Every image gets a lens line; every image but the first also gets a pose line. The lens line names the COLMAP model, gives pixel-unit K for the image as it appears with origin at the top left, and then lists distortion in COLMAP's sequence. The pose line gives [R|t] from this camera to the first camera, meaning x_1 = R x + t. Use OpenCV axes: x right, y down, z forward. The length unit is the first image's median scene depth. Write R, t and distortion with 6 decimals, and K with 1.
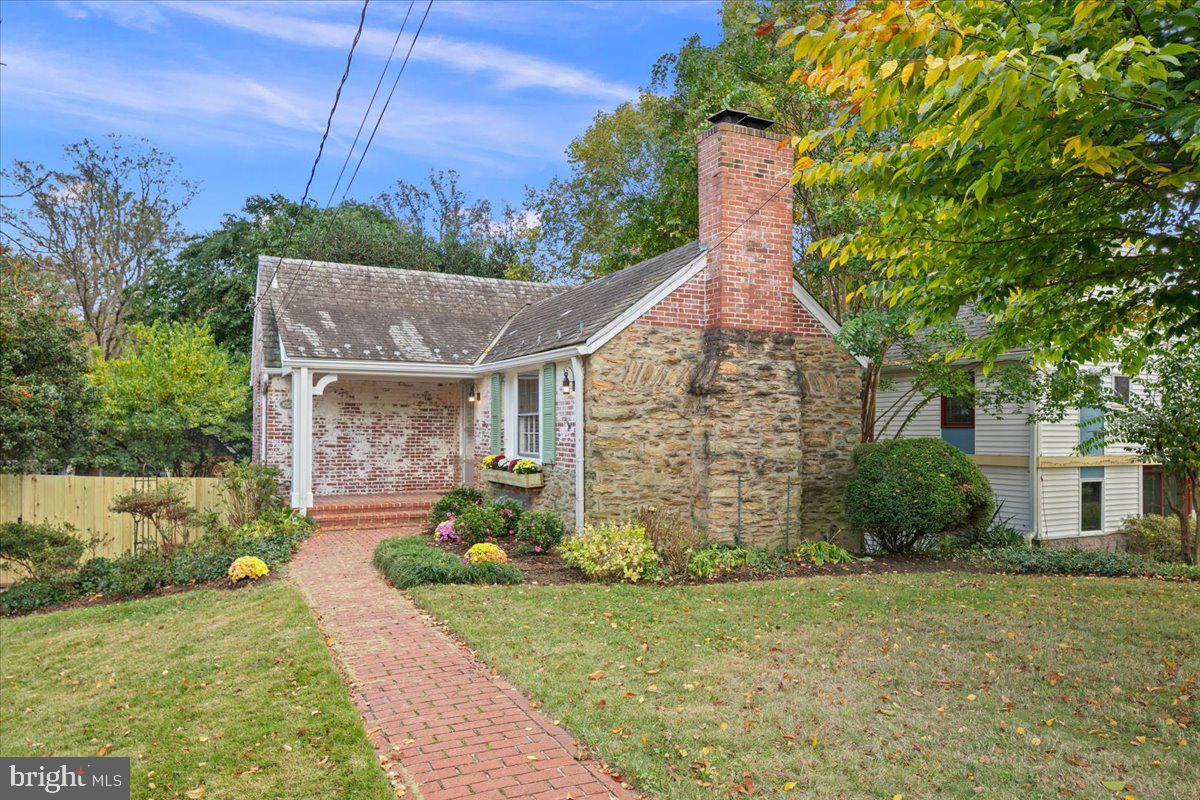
lens RADIAL K [[805.9, 0, 609.7], [0, 805.9, 424.3], [0, 0, 1]] dist [0.004194, -0.000940]
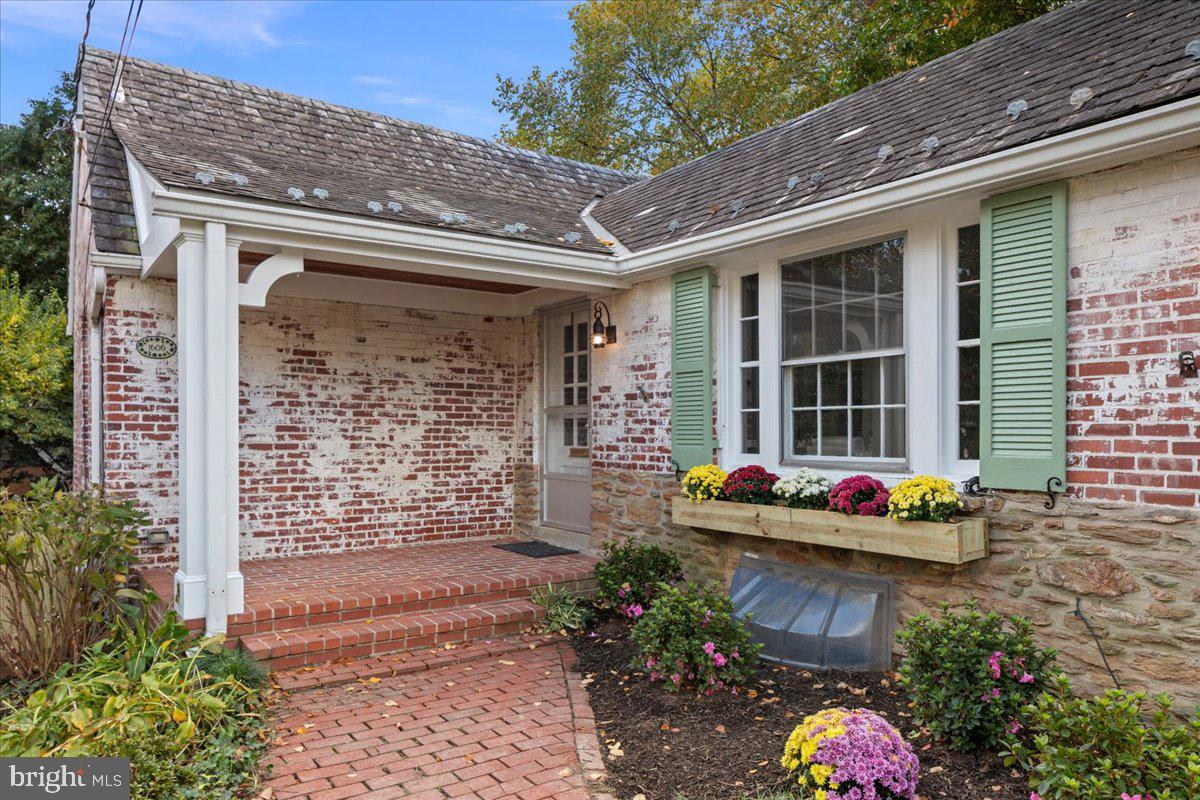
lens RADIAL K [[805.9, 0, 594.3], [0, 805.9, 438.8], [0, 0, 1]] dist [0.004194, -0.000940]
pose [[0.989283, -0.005457, 0.145906, -0.241166], [0.003664, 0.999914, 0.012555, 0.018539], [-0.145962, -0.011885, 0.989219, 0.564071]]
